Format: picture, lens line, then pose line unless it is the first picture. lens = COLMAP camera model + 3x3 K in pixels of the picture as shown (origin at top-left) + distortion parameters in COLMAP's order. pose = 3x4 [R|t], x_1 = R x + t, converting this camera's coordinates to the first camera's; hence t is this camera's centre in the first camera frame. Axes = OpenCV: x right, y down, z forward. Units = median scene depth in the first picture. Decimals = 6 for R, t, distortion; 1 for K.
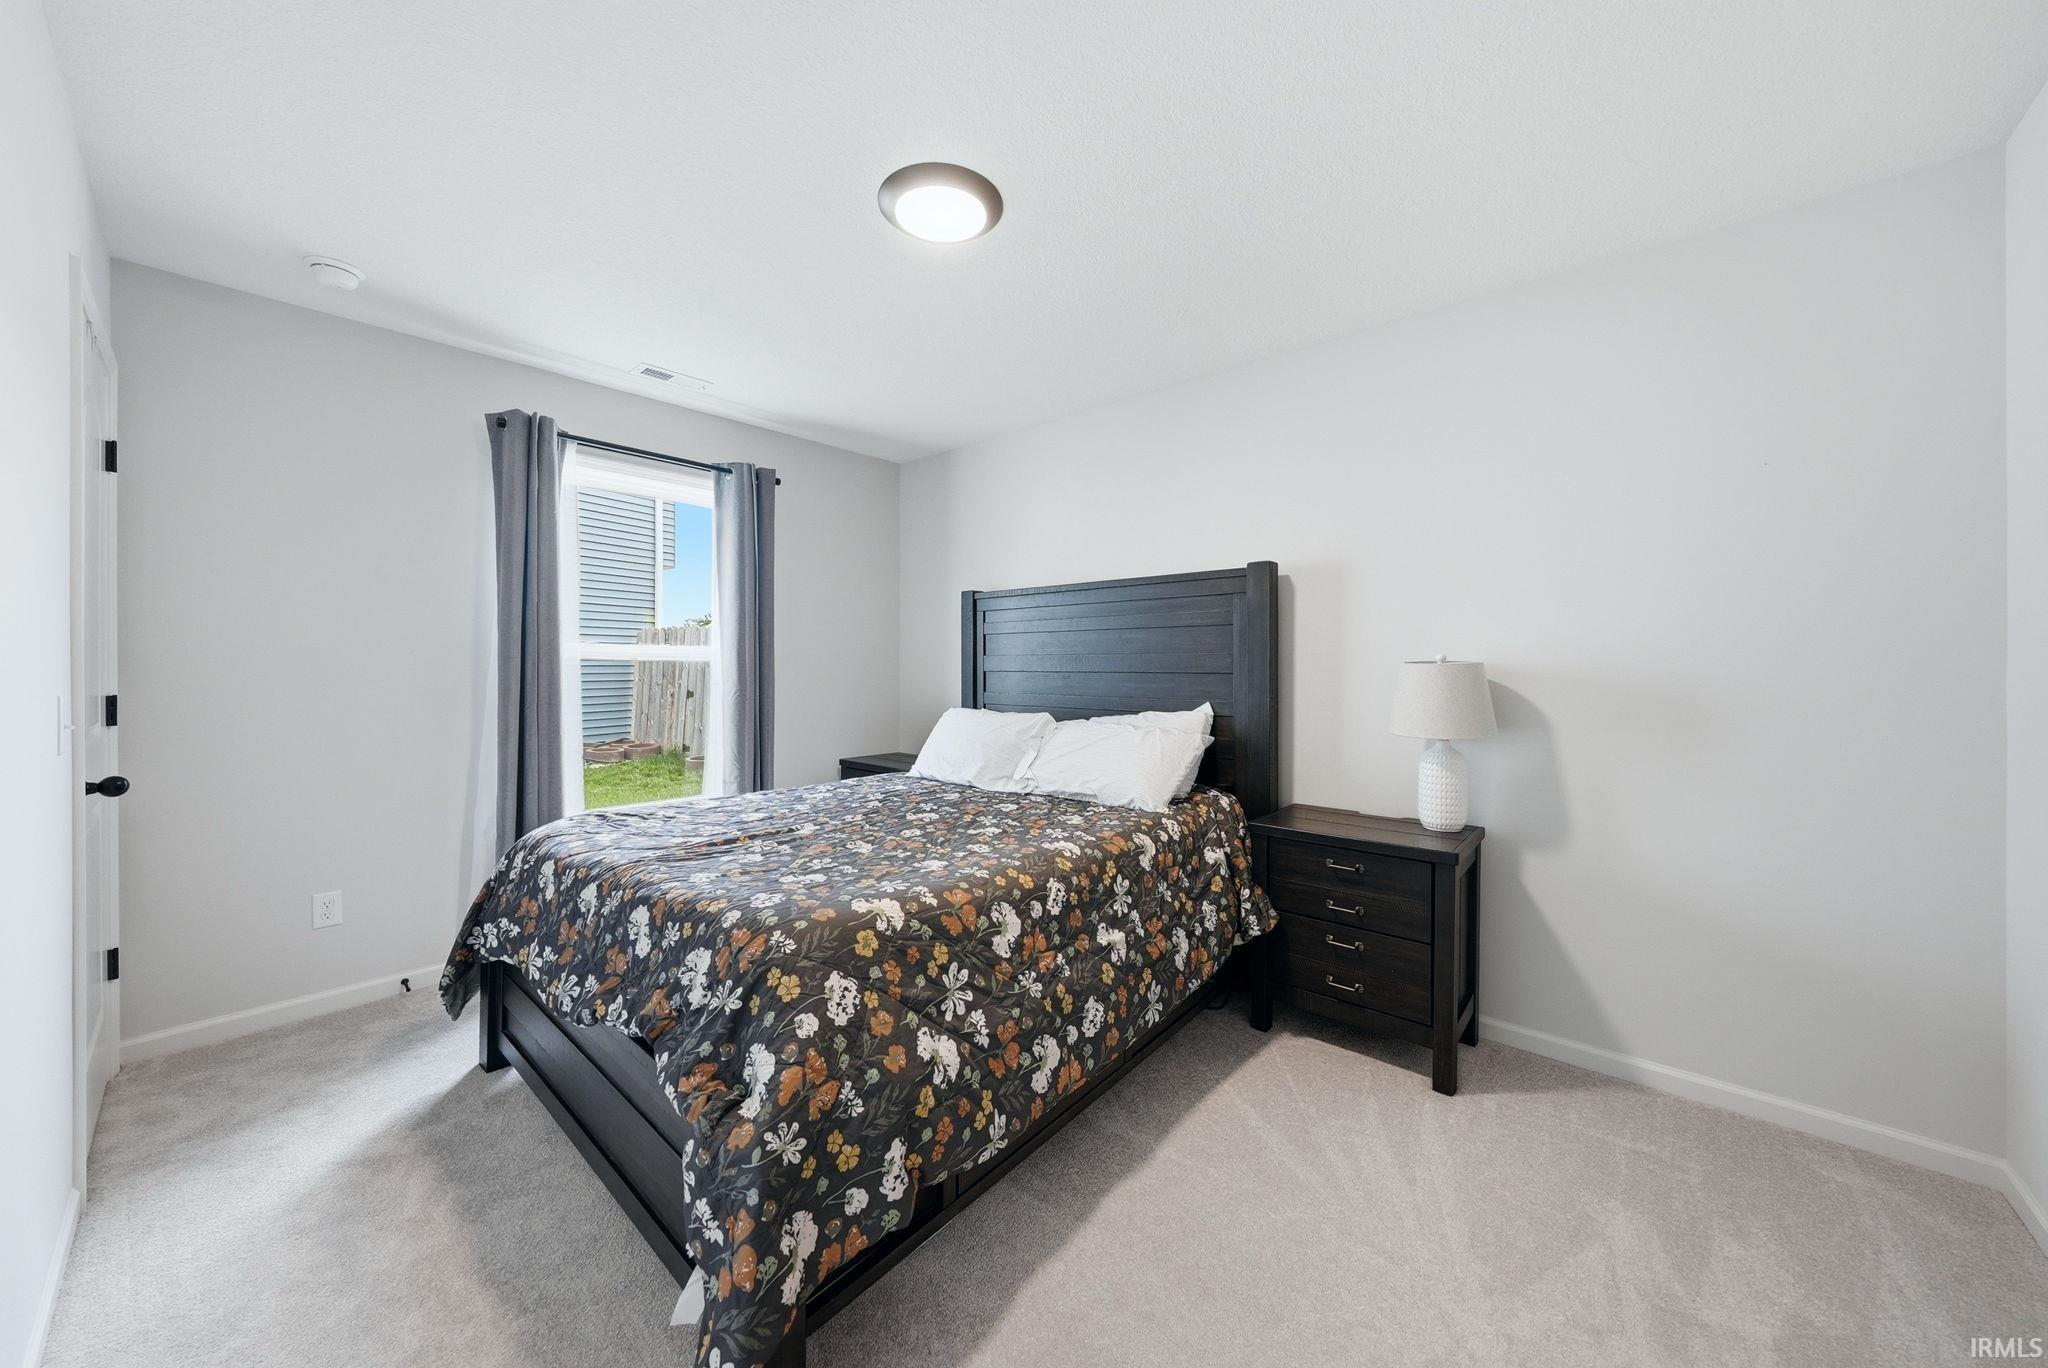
lens RADIAL K [[713.1, 0, 1016.6], [0, 713.1, 674.0], [0, 0, 1]] dist [0.000763, 0.000550]
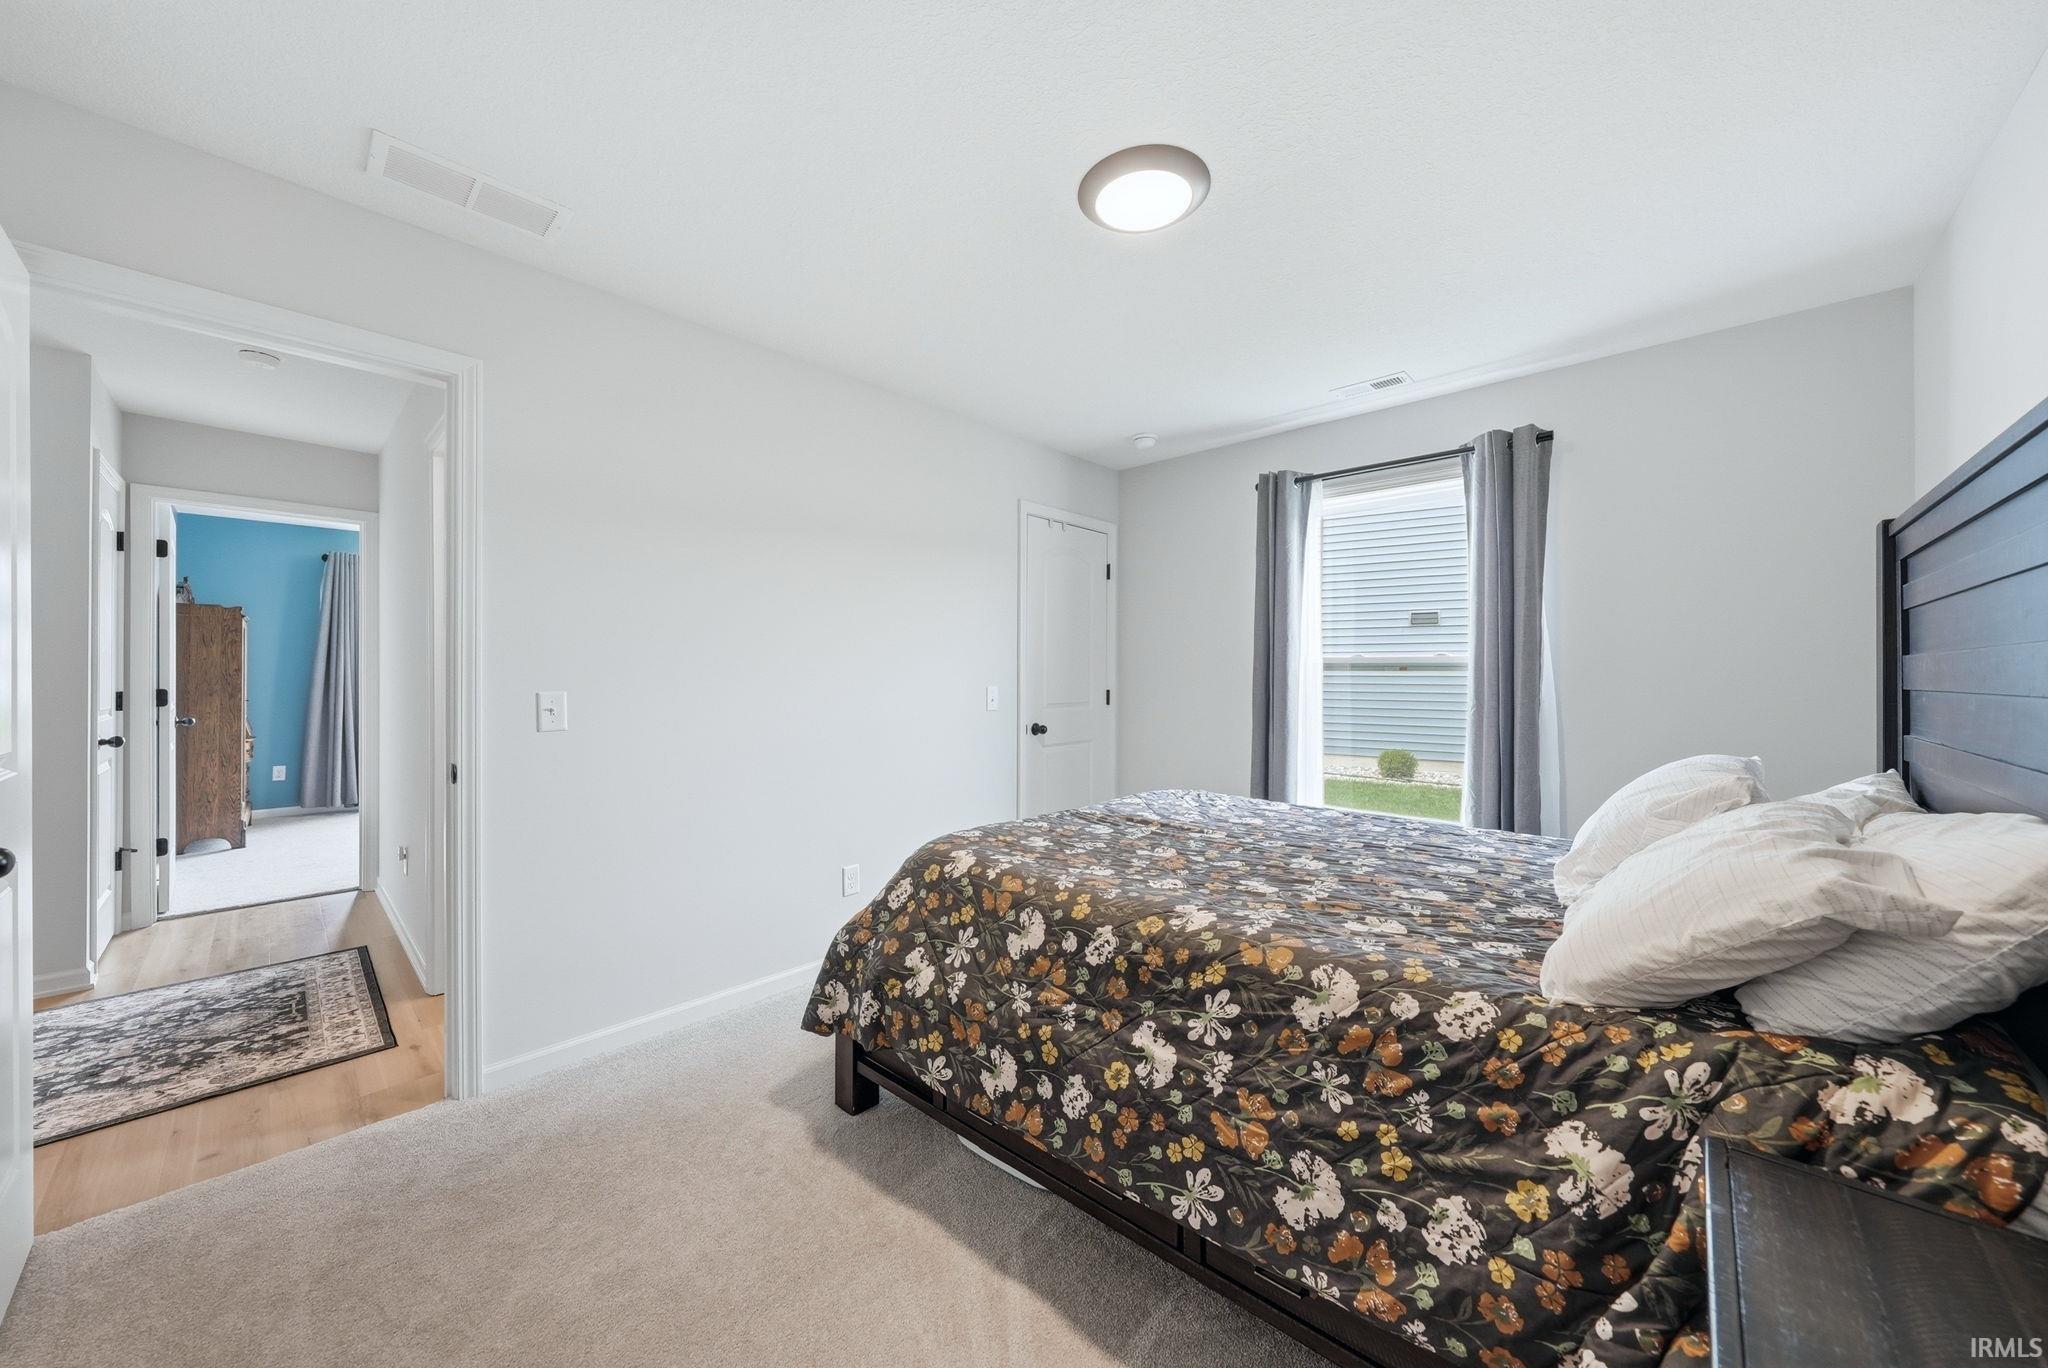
lens RADIAL K [[713.1, 0, 1016.6], [0, 713.1, 674.0], [0, 0, 1]] dist [0.000763, 0.000550]
pose [[-0.015049, 0.001715, -0.999885, 0.858572], [-0.014277, 0.999896, 0.001930, -0.012837], [0.999785, 0.014305, -0.015023, 0.857199]]
